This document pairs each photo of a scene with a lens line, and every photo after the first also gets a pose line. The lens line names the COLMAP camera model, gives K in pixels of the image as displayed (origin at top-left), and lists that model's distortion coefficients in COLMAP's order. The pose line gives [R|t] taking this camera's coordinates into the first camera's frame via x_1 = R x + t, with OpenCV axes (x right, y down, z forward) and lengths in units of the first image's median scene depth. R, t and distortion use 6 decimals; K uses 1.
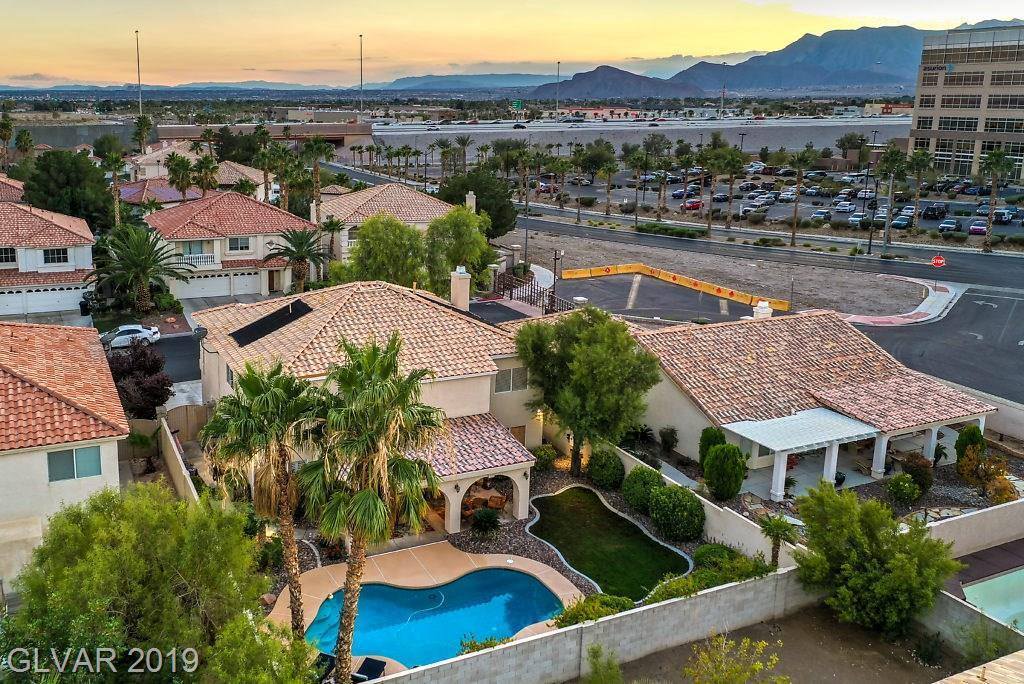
lens RADIAL K [[821.2, 0, 426.3], [0, 821.2, 338.8], [0, 0, 1]] dist [0.002828, -0.000600]
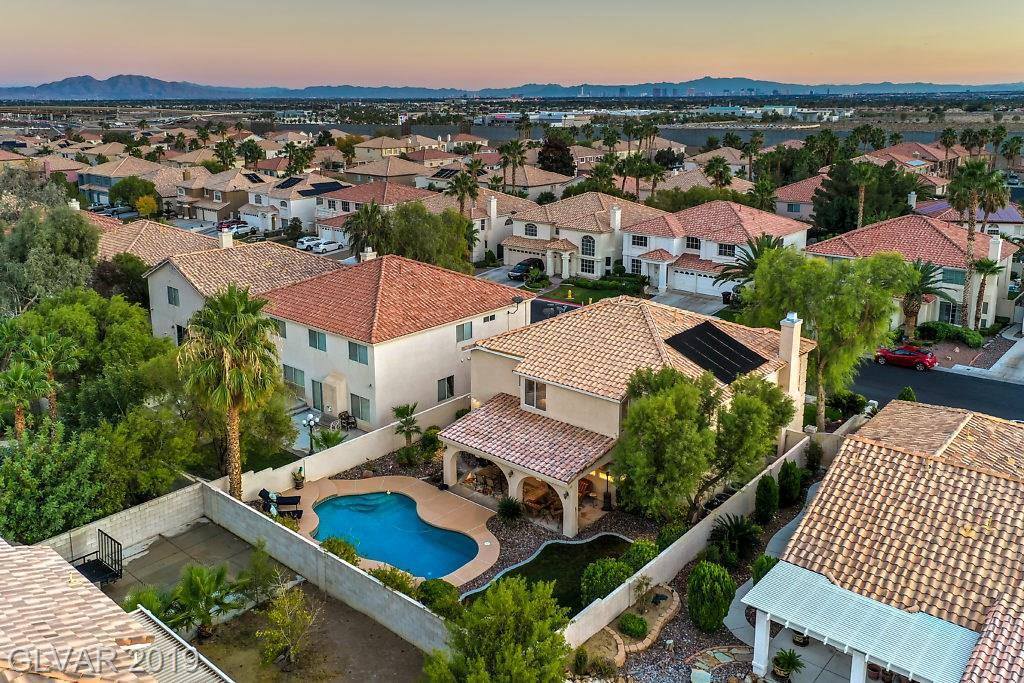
lens RADIAL K [[806.3, 0, 512.0], [0, 806.3, 341.5], [0, 0, 1]] dist [0.007490, 0.007089]
pose [[0.426430, 0.243302, -0.871184, 0.832664], [-0.235477, 0.959795, 0.152787, -0.144527], [0.873332, 0.139991, 0.466577, 0.380440]]
